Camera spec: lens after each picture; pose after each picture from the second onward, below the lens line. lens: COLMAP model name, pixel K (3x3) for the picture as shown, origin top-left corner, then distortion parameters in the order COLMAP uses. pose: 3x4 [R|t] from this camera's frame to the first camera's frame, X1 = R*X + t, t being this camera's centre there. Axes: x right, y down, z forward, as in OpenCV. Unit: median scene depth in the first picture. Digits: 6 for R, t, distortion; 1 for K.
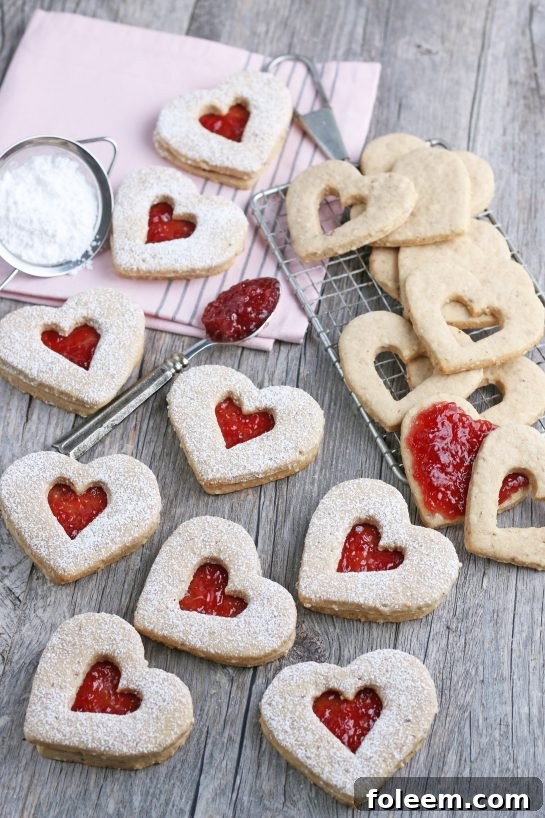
lens RADIAL K [[2021.6, 0, 272.5], [0, 2021.6, 409.0], [0, 0, 1]] dist [-0.052384, -0.426235]
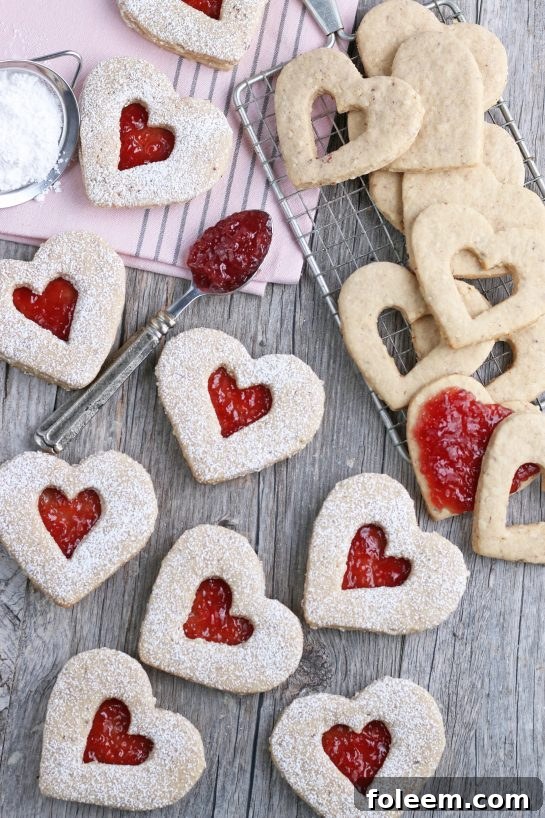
lens RADIAL K [[2021.6, 0, 272.5], [0, 2021.6, 409.0], [0, 0, 1]] dist [-0.052384, -0.426235]
pose [[0.998694, -0.031210, 0.040456, -0.037697], [0.008811, 0.885108, 0.465301, -0.436465], [-0.050330, -0.464337, 0.884227, 0.171018]]
